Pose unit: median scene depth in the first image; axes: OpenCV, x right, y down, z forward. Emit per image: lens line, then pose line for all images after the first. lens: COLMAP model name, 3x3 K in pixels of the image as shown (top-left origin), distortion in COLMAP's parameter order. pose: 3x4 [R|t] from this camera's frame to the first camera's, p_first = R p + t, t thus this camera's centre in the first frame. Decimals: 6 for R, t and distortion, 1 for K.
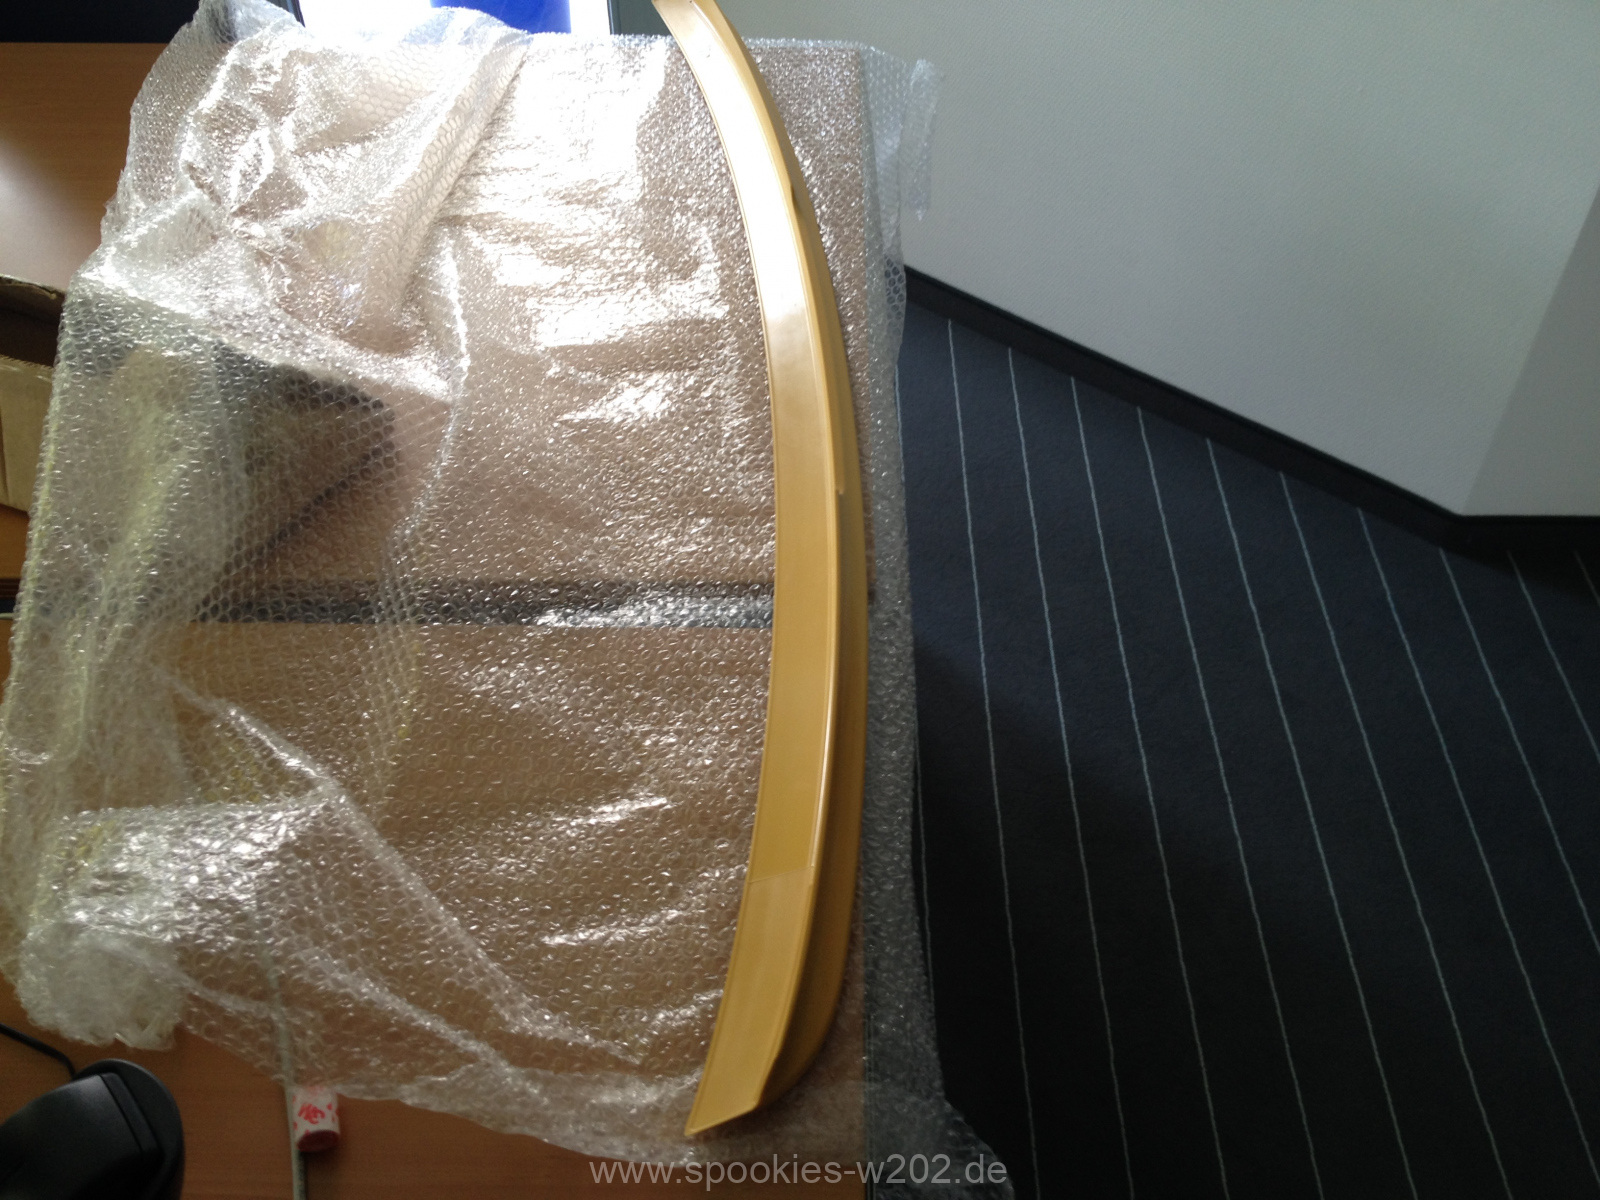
lens RADIAL K [[1509.1, 0, 800.0], [0, 1509.1, 600.0], [0, 0, 1]] dist [0.092108, -0.261675]
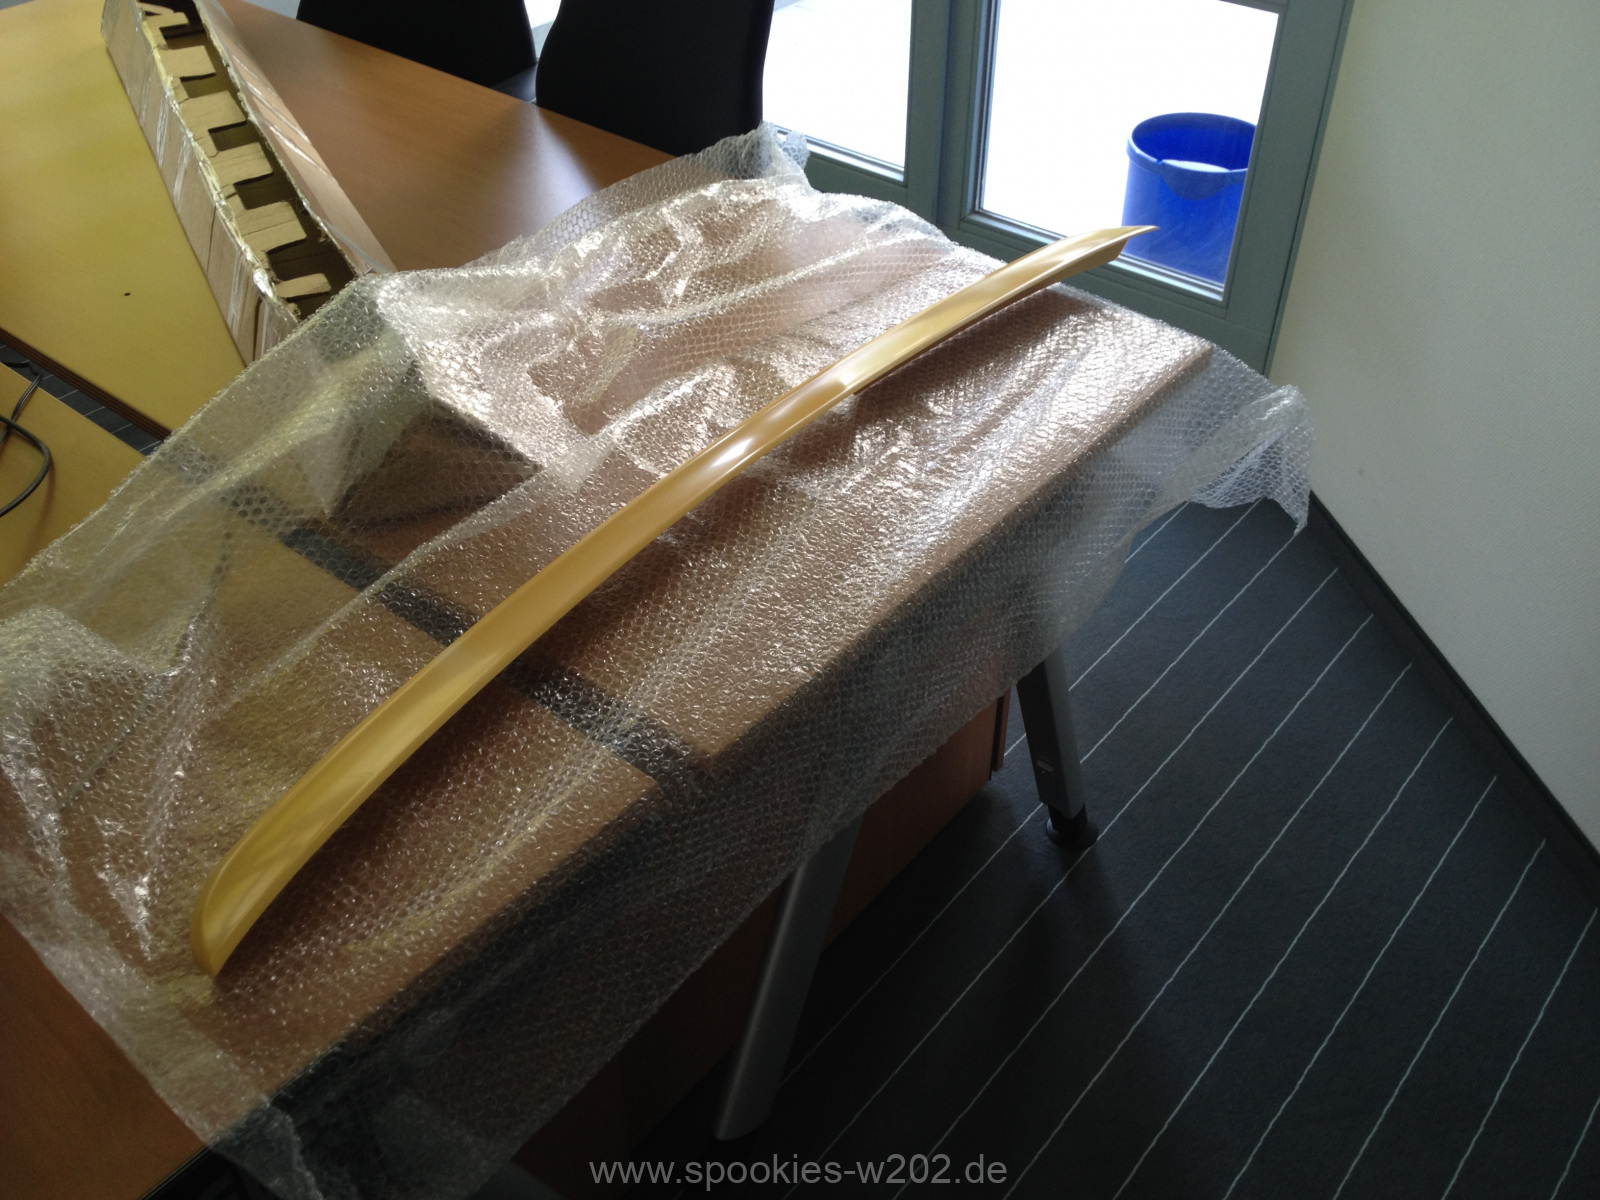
lens RADIAL K [[1500.1, 0, 800.0], [0, 1500.1, 600.0], [0, 0, 1]] dist [0.017926, 0.005811]
pose [[0.776120, 0.397754, -0.489314, 0.582170], [-0.449021, 0.893411, 0.014027, -0.157632], [0.442738, 0.208826, 0.871995, 0.060013]]
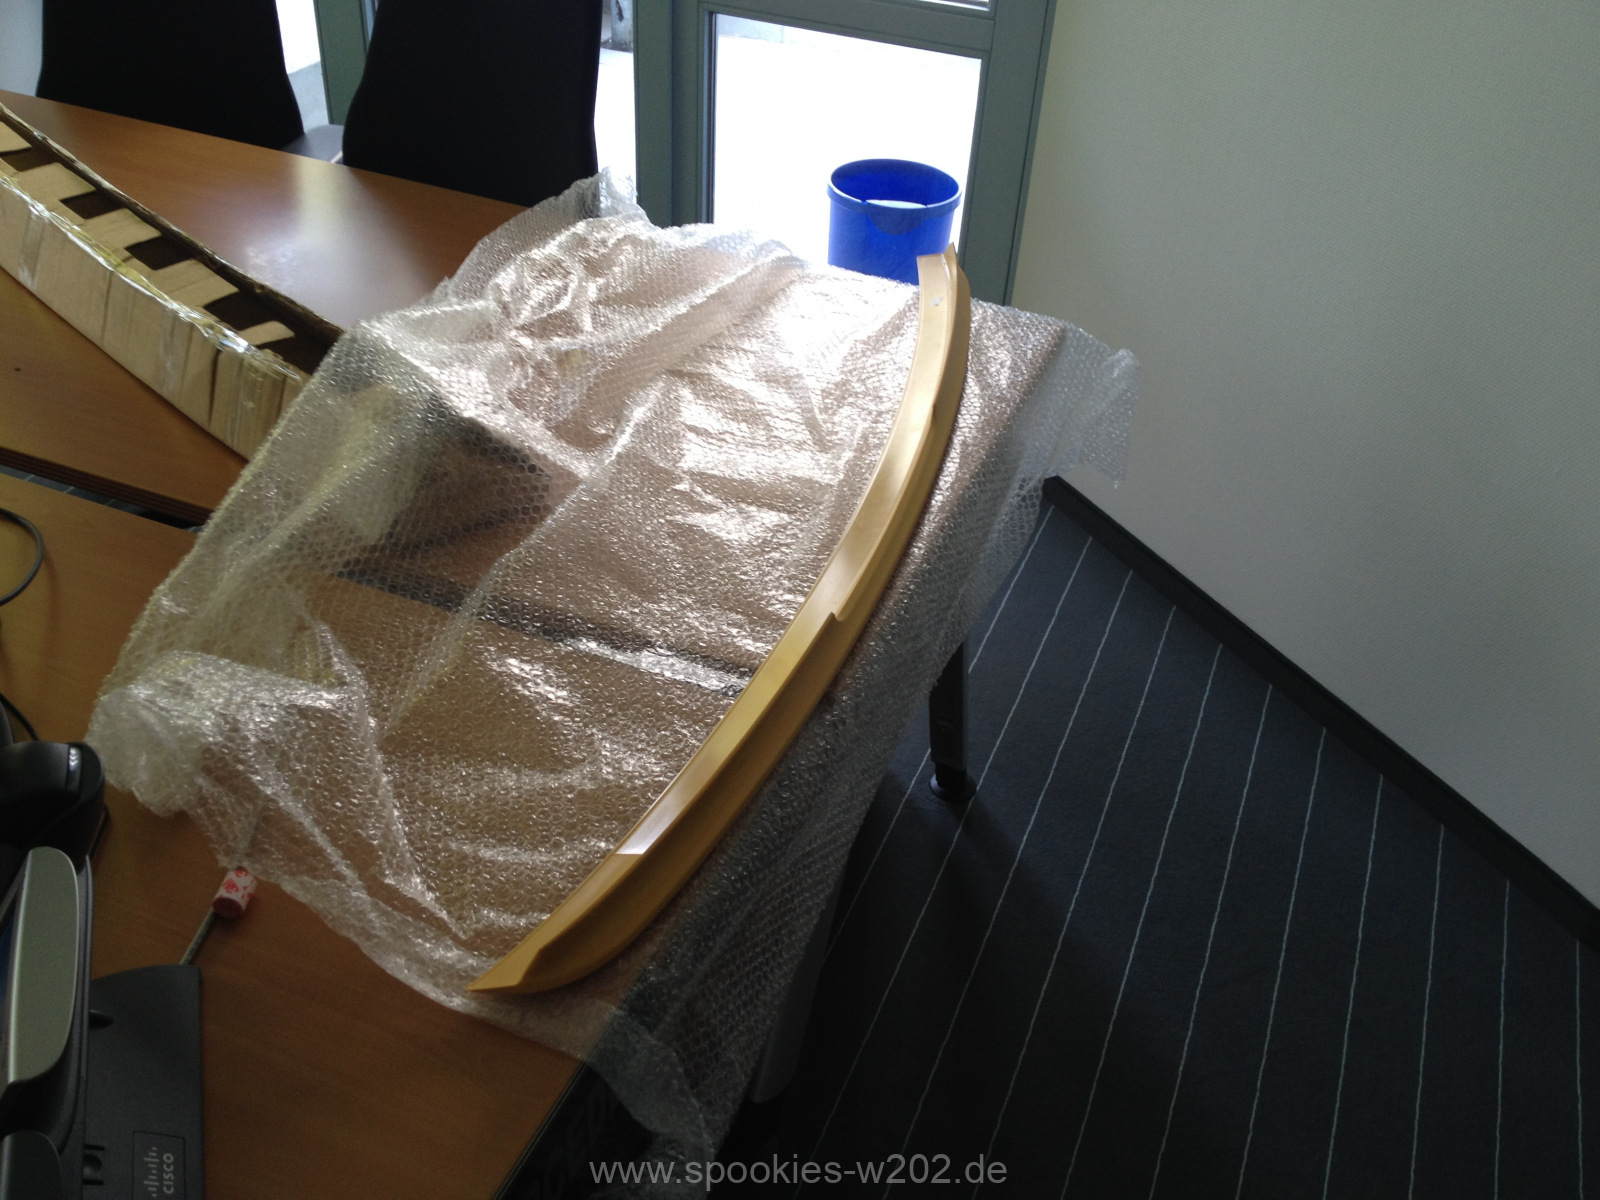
lens RADIAL K [[1485.8, 0, 786.4], [0, 1485.8, 593.3], [0, 0, 1]] dist [0.020332, 0.003588]
pose [[0.929269, 0.254265, -0.267969, 0.300366], [-0.298874, 0.943838, -0.140869, 0.089776], [0.217101, 0.210995, 0.953073, -0.153050]]
